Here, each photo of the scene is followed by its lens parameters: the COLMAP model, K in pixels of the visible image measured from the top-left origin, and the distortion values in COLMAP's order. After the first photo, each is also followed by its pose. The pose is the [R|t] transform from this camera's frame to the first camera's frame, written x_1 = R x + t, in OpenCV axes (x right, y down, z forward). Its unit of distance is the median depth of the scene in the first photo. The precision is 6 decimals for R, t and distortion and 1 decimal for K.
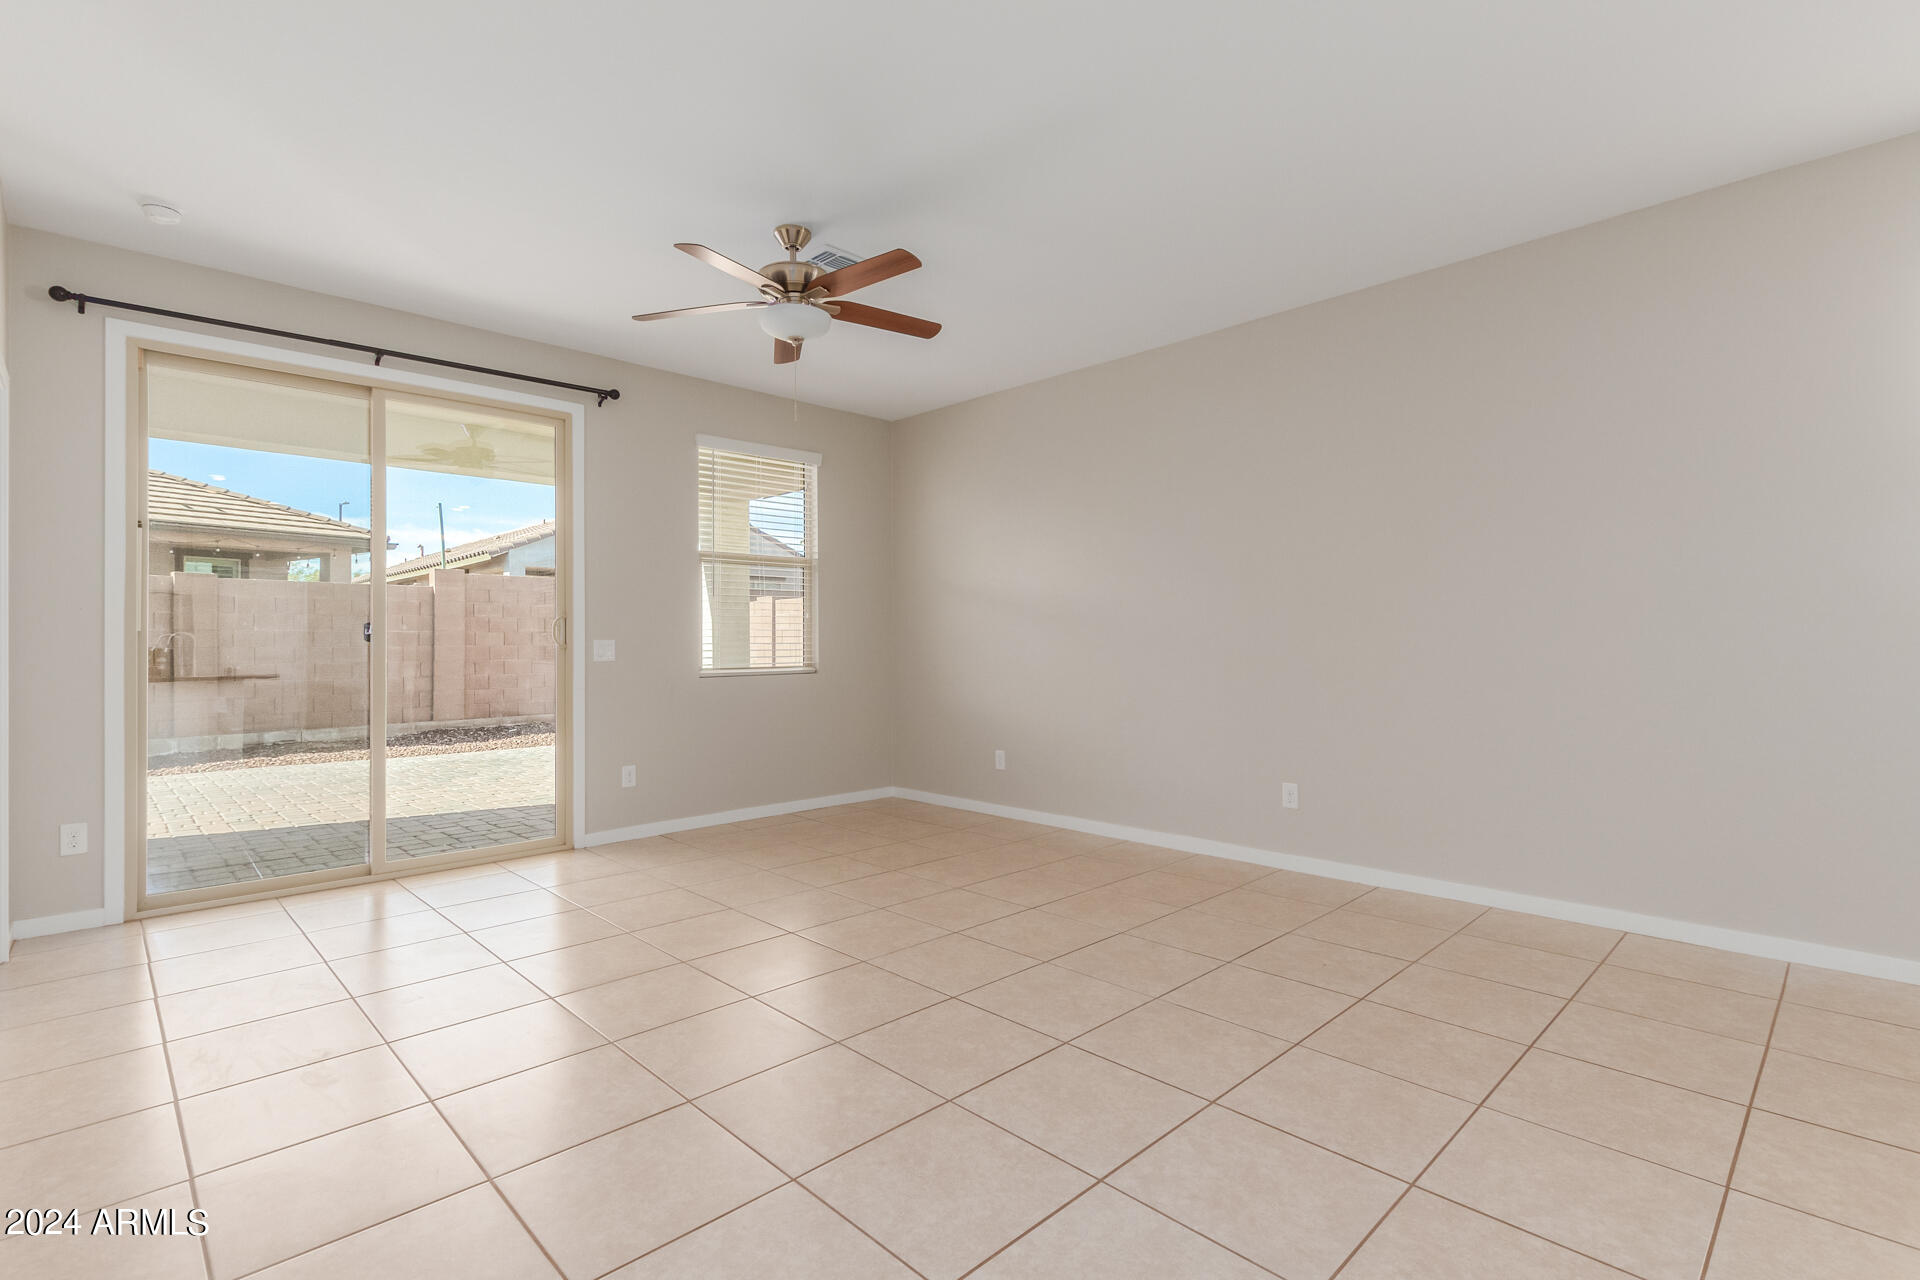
lens RADIAL K [[898.3, 0, 955.5], [0, 898.3, 637.6], [0, 0, 1]] dist [0.005276, 0.000181]
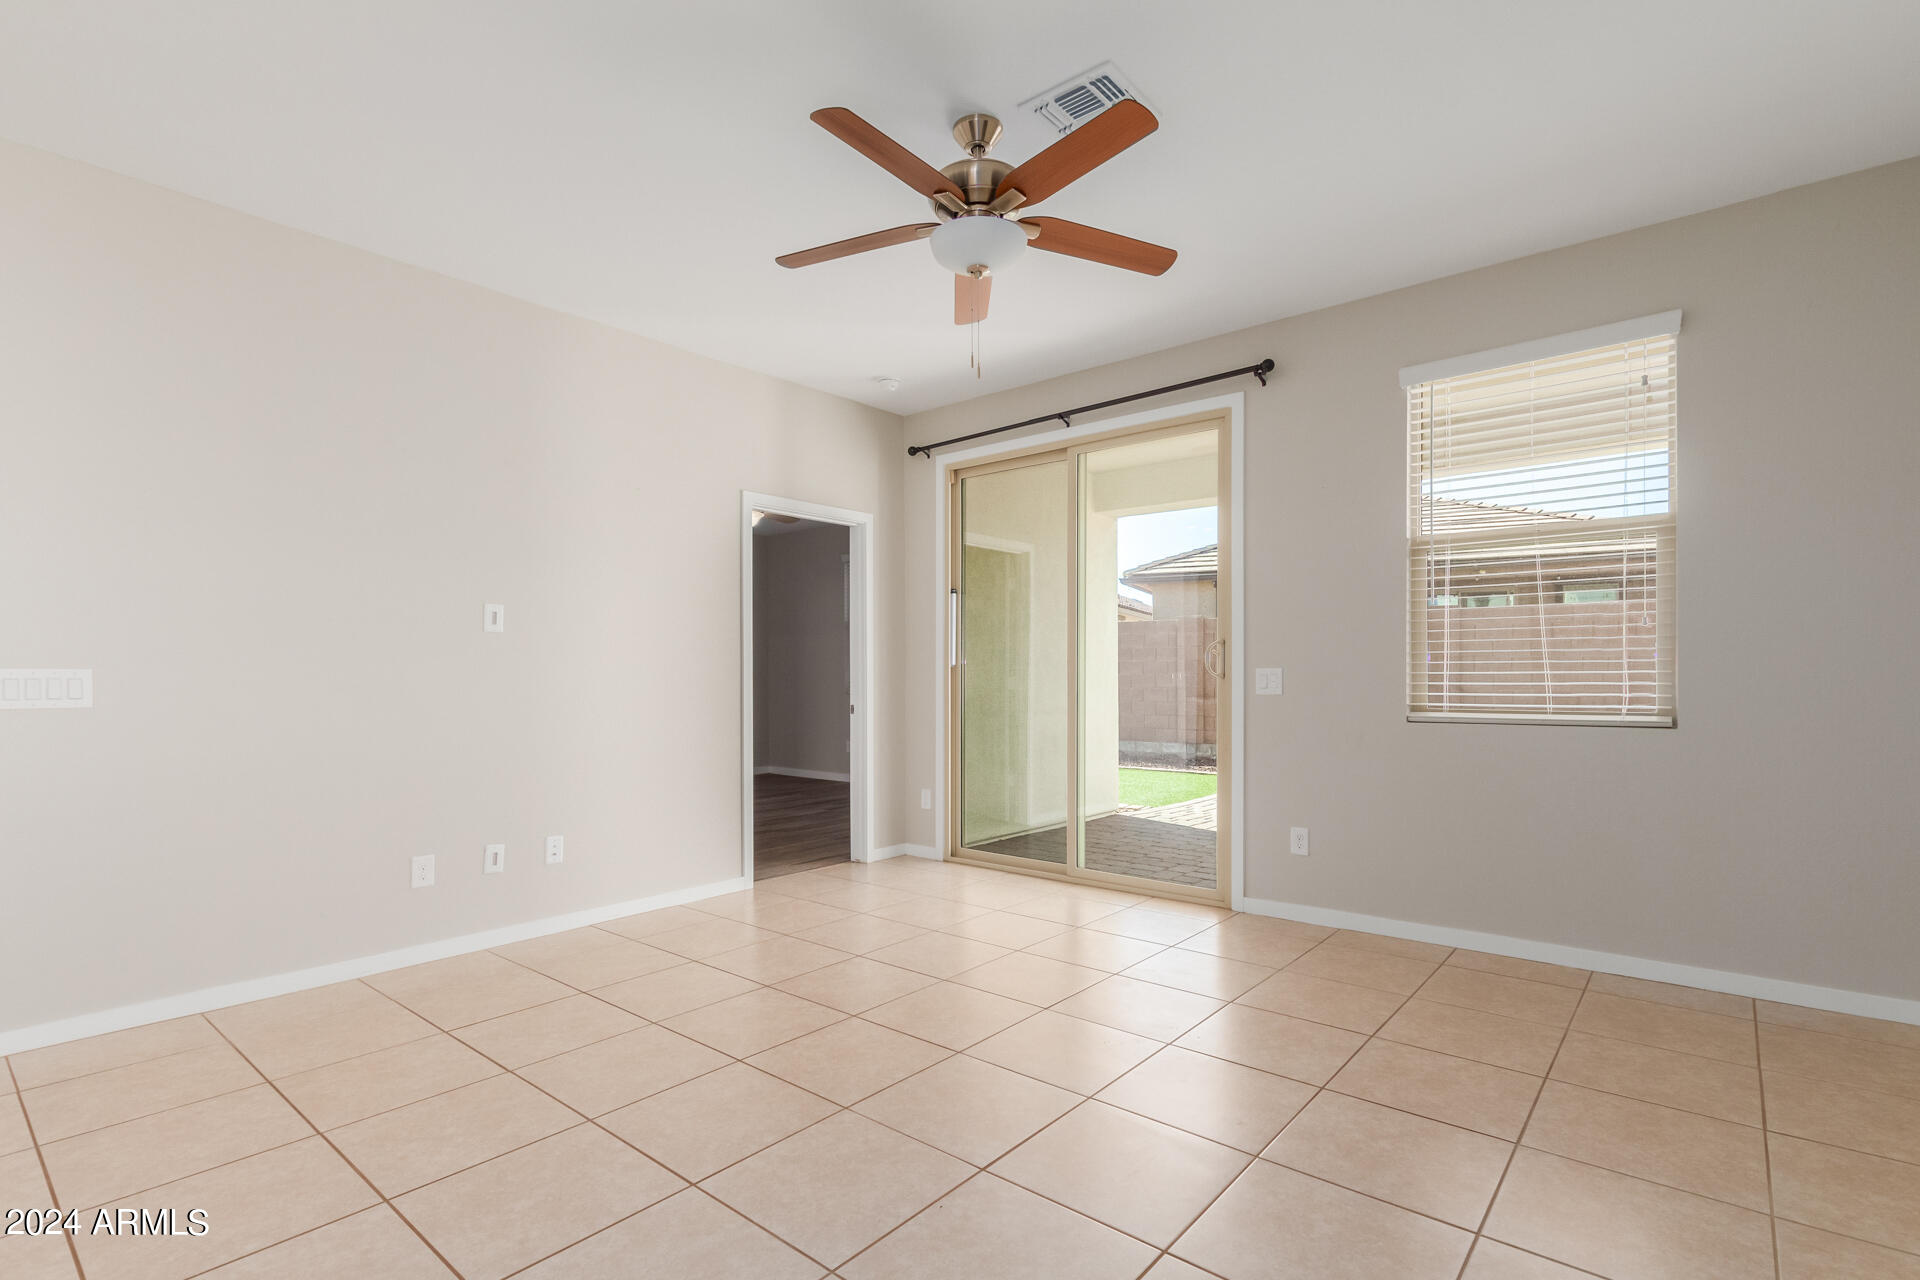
lens RADIAL K [[895.5, 0, 951.5], [0, 895.5, 672.0], [0, 0, 1]] dist [-0.000345, -0.000469]
pose [[0.097557, 0.001678, -0.995229, 0.403620], [0.010774, 0.999938, 0.002742, 0.000664], [0.995172, -0.010990, 0.097532, 0.645574]]
